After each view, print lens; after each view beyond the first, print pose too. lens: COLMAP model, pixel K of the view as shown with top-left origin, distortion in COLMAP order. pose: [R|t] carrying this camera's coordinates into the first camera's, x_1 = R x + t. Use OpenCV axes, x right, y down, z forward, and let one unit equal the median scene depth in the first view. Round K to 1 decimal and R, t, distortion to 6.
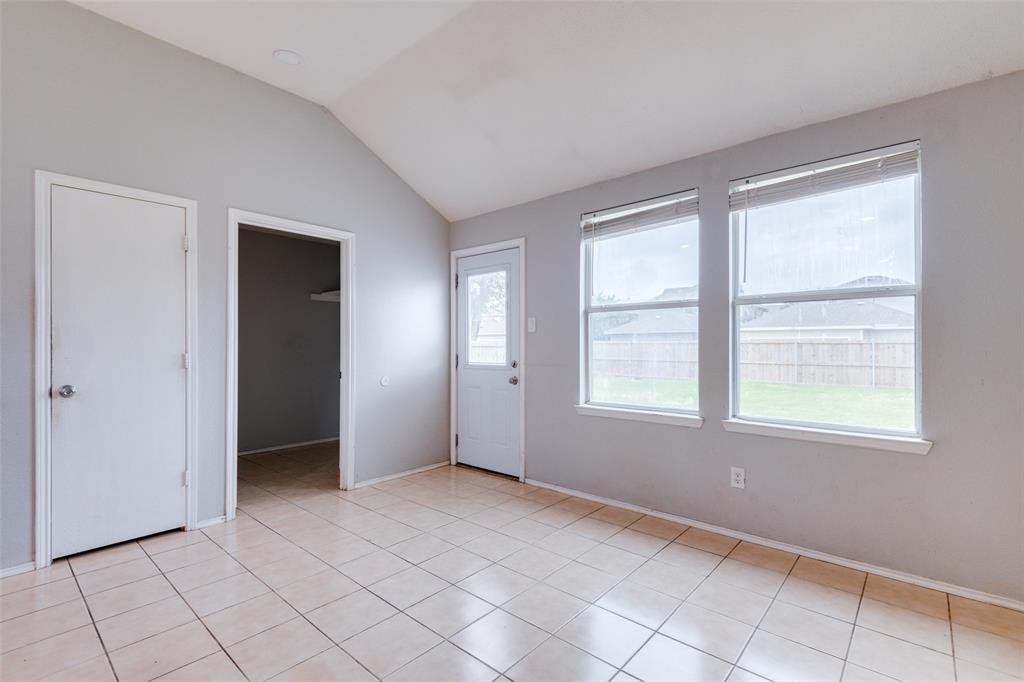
lens RADIAL K [[464.8, 0, 511.3], [0, 464.8, 348.7], [0, 0, 1]] dist [0.022772, -0.000976]
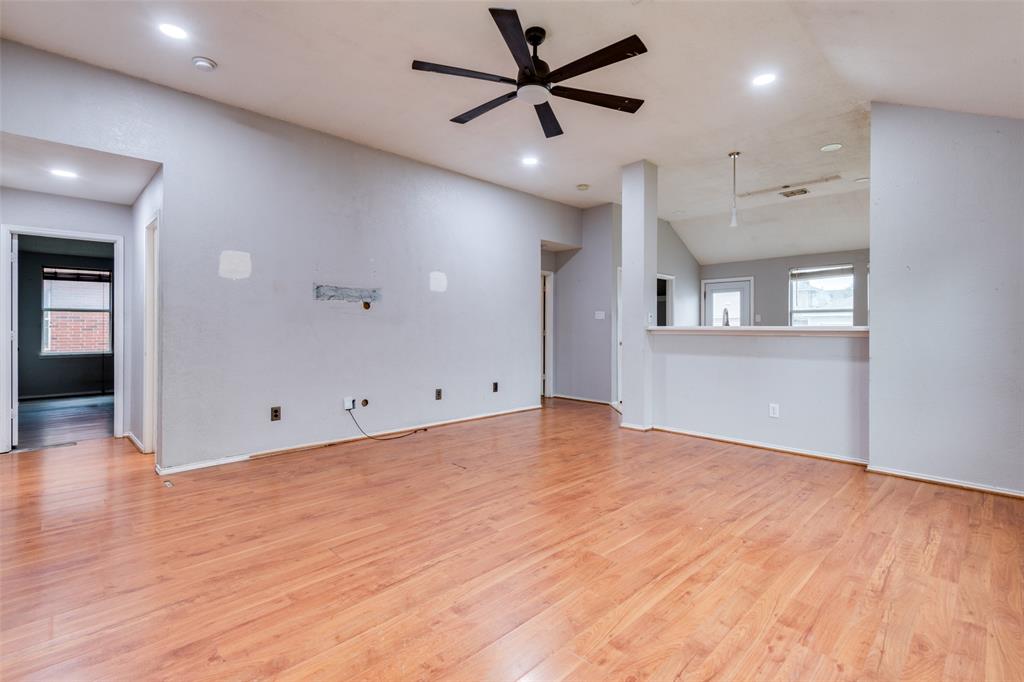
lens RADIAL K [[469.9, 0, 513.5], [0, 469.9, 328.6], [0, 0, 1]] dist [0.023852, -0.000406]
pose [[0.997425, 0.002995, -0.071650, -0.906095], [-0.003583, 0.999961, -0.008075, 0.017706], [0.071623, 0.008311, 0.997397, -1.217428]]
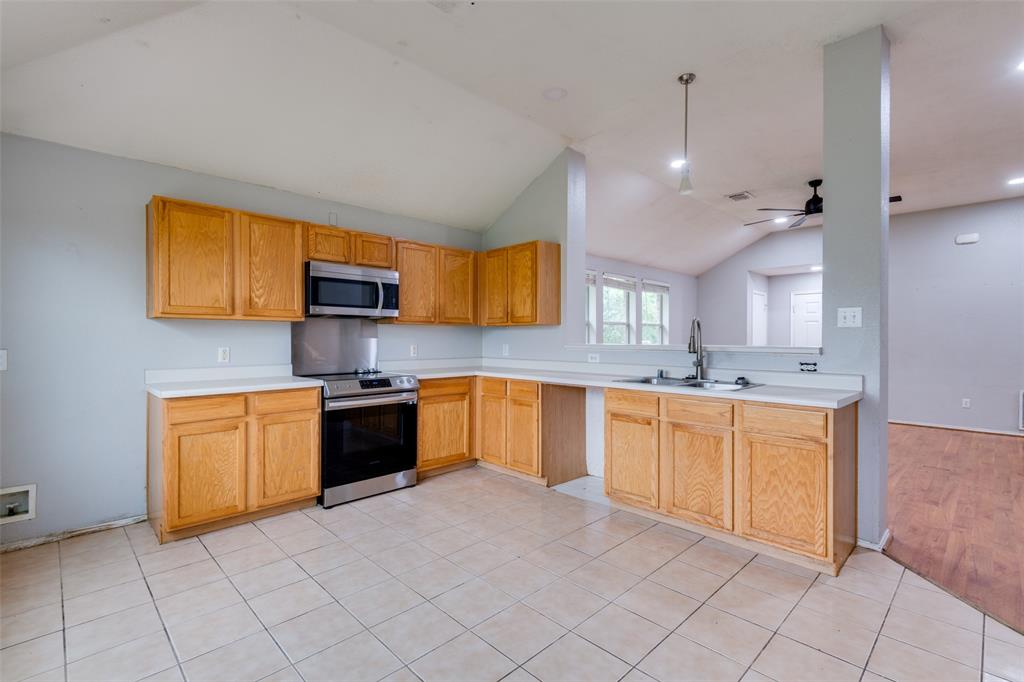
lens RADIAL K [[470.6, 0, 512.0], [0, 470.6, 341.0], [0, 0, 1]] dist [0.011619, -0.000684]
pose [[-0.997481, -0.003268, 0.070864, -0.147190], [-0.002054, 0.999850, 0.017203, -0.023375], [-0.070910, 0.017014, -0.997338, 0.983768]]
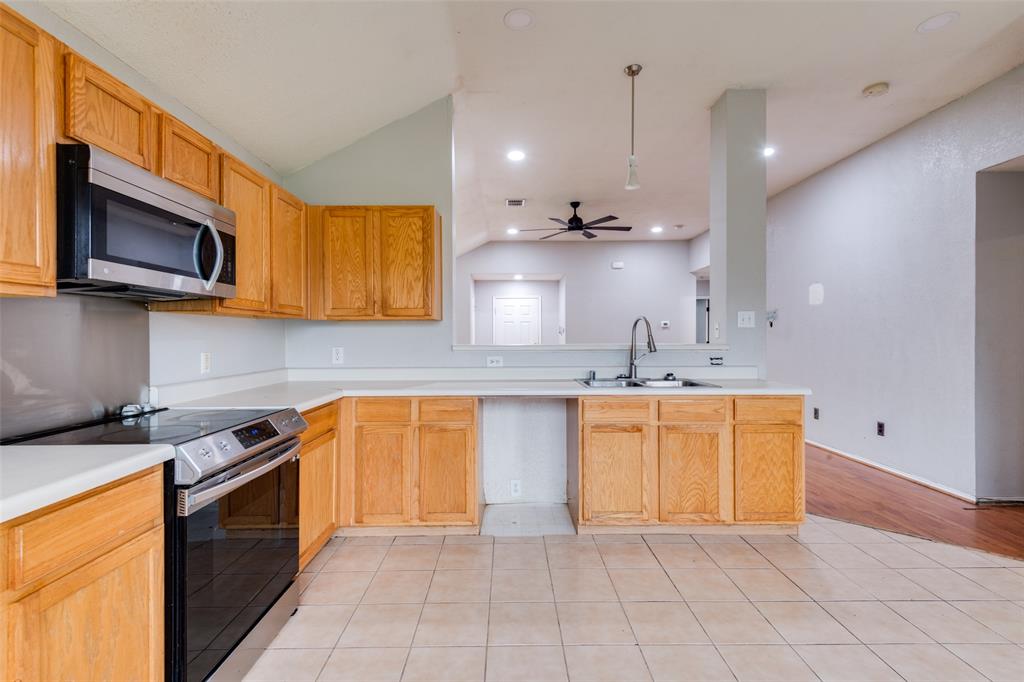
lens RADIAL K [[467.9, 0, 513.9], [0, 467.9, 337.5], [0, 0, 1]] dist [0.013503, -0.000412]
pose [[-0.739095, 0.003295, -0.673593, 0.304470], [-0.004667, 0.999939, 0.010012, -0.020977], [0.673585, 0.010544, -0.739035, 0.583752]]
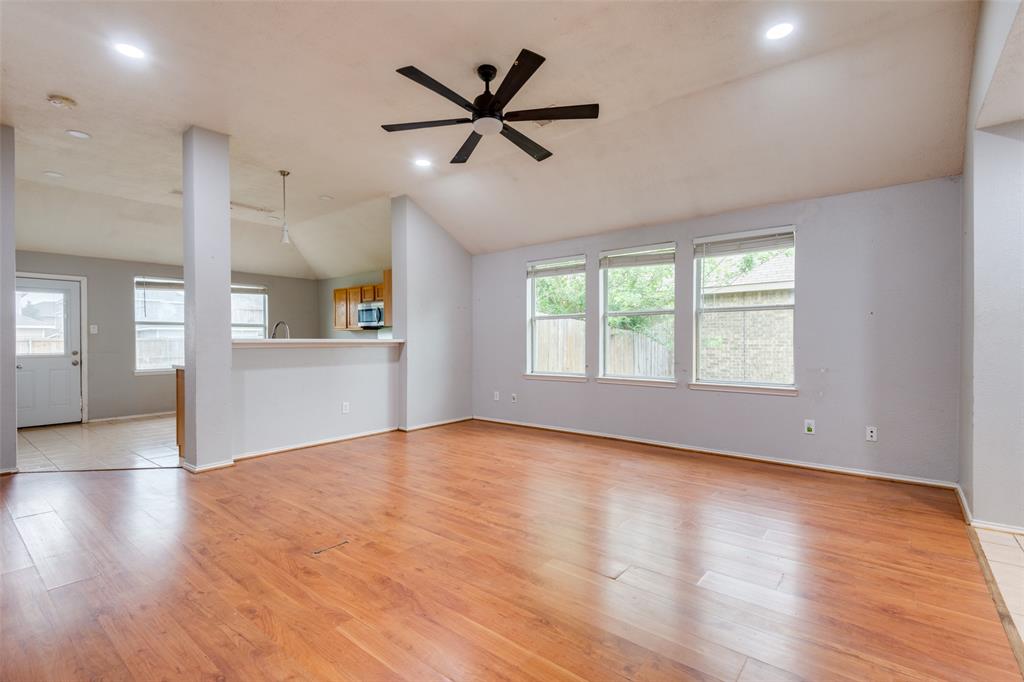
lens RADIAL K [[469.9, 0, 501.8], [0, 469.9, 347.0], [0, 0, 1]] dist [0.014772, -0.000418]
pose [[-0.030882, -0.012721, 0.999442, -1.762980], [0.012926, 0.999830, 0.013126, 0.011118], [-0.999439, 0.013324, -0.030713, -0.455317]]
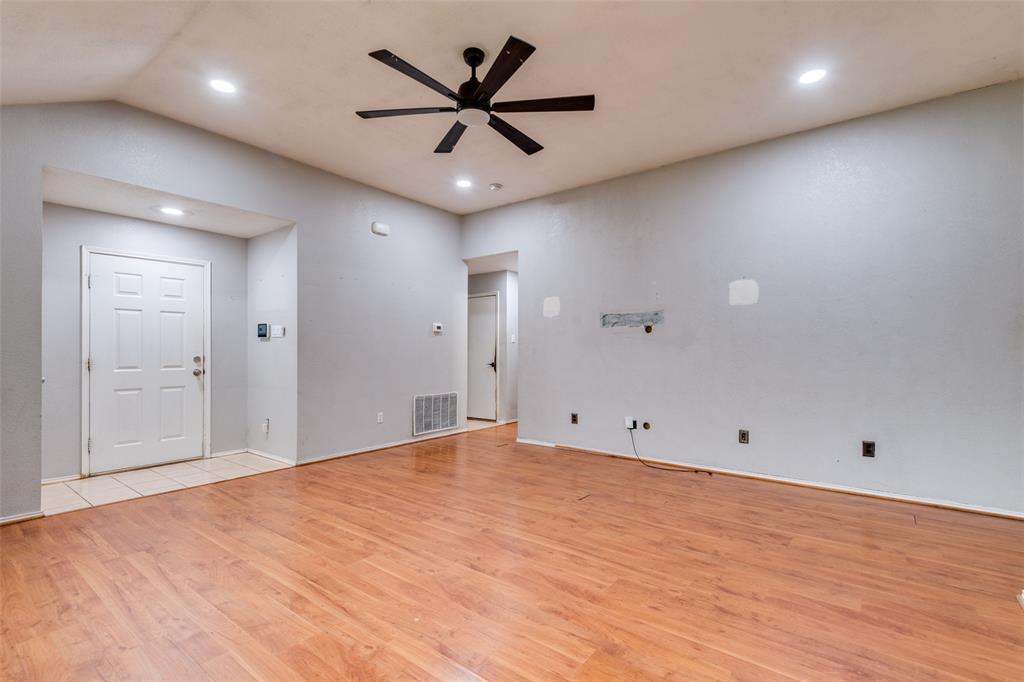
lens RADIAL K [[464.8, 0, 511.3], [0, 464.8, 348.7], [0, 0, 1]] dist [0.022772, -0.000976]
pose [[0.070923, -0.003897, -0.997474, -0.171268], [-0.011285, 0.999925, -0.004709, 0.009498], [0.997418, 0.011590, 0.070874, -0.449146]]
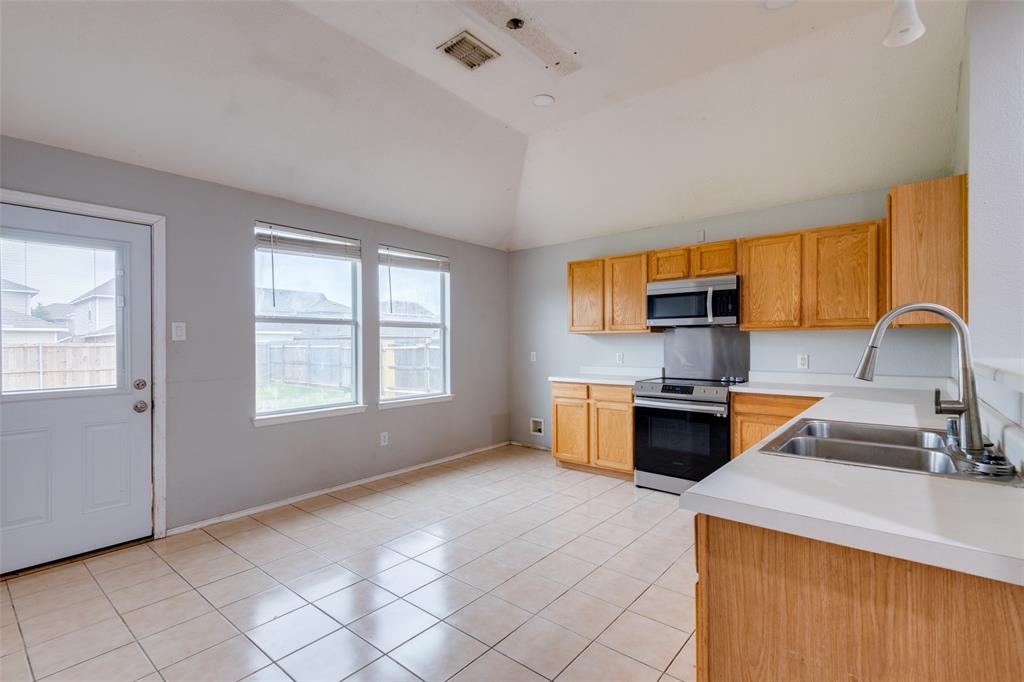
lens RADIAL K [[464.8, 0, 511.3], [0, 464.8, 348.7], [0, 0, 1]] dist [0.022772, -0.000976]
pose [[-0.031295, -0.009754, 0.999463, -0.775340], [0.012900, 0.999865, 0.010162, -0.022522], [-0.999427, 0.013211, -0.031165, 0.459743]]
